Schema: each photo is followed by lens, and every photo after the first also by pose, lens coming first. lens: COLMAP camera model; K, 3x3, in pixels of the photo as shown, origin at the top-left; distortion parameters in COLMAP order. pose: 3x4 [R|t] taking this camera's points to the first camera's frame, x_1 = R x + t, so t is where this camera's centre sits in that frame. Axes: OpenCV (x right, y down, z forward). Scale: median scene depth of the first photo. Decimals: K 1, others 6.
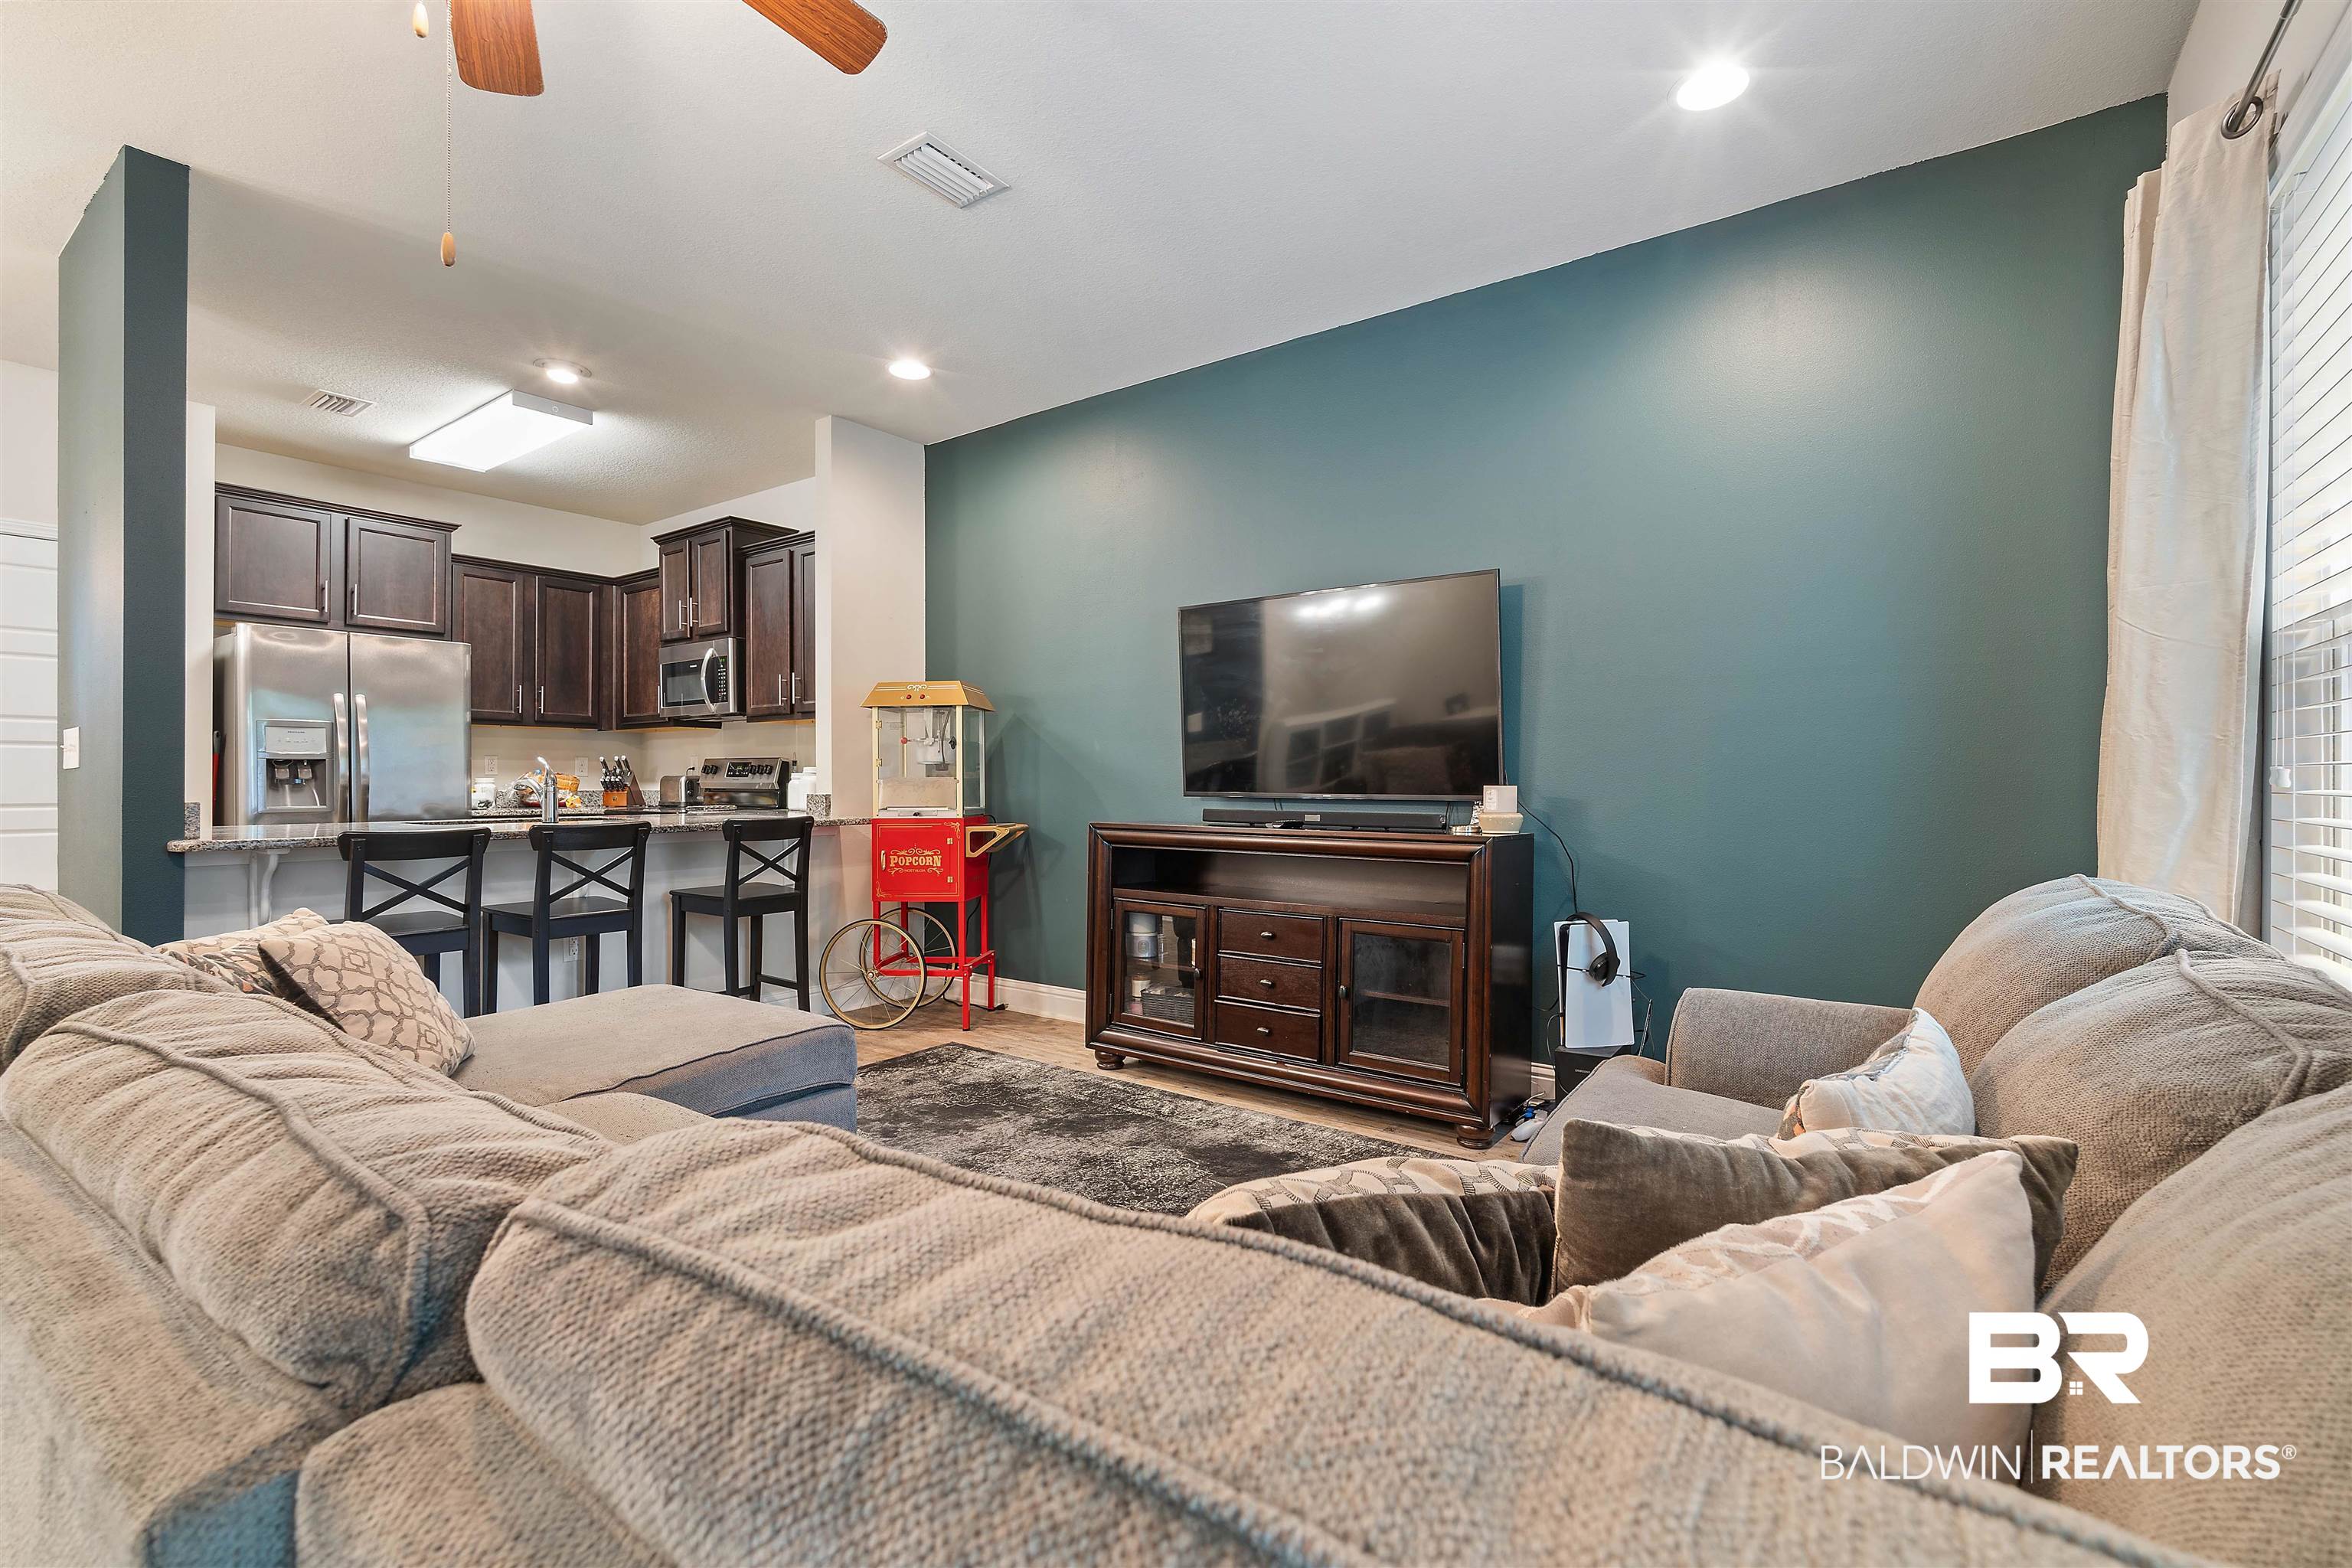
lens RADIAL K [[1031.6, 0, 1178.0], [0, 1031.6, 791.9], [0, 0, 1]] dist [0.000749, -0.001567]
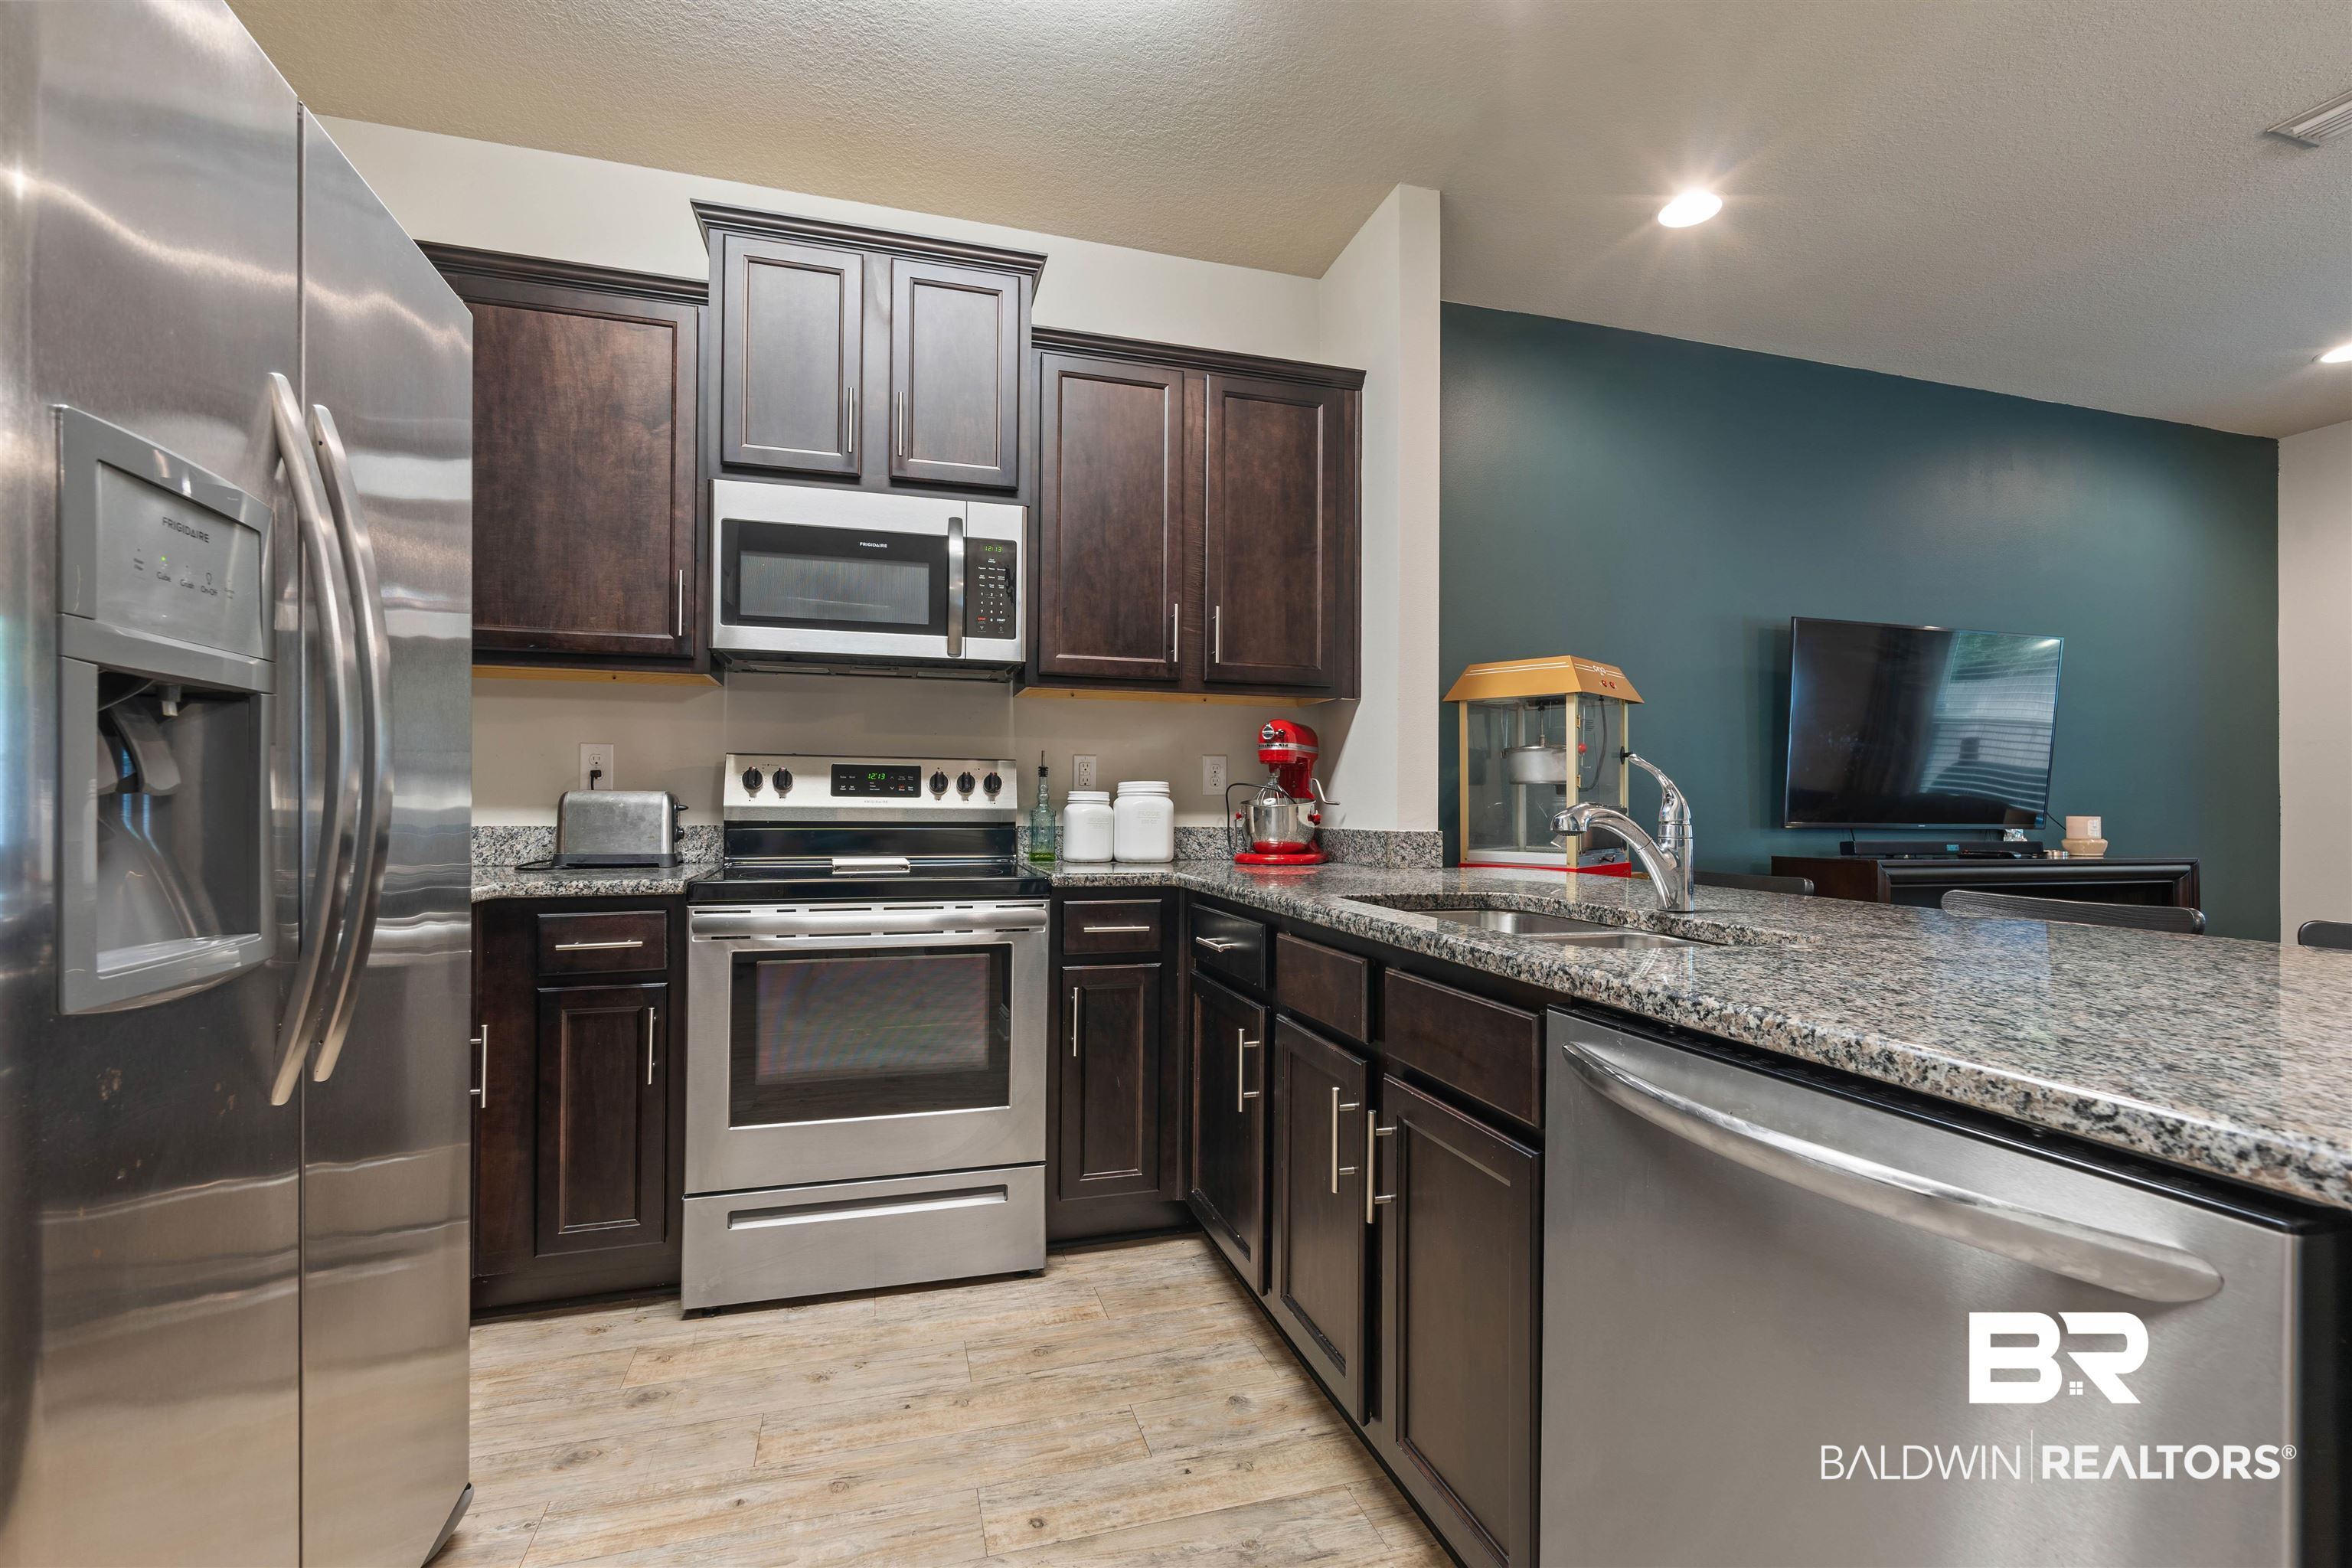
lens RADIAL K [[1031.6, 0, 1190.7], [0, 1031.6, 799.9], [0, 0, 1]] dist [0.000749, -0.001567]
pose [[0.603112, 0.007192, 0.797624, -1.118295], [0.000551, 0.999955, -0.009432, -0.013212], [-0.797656, 0.006128, 0.603081, 0.944318]]
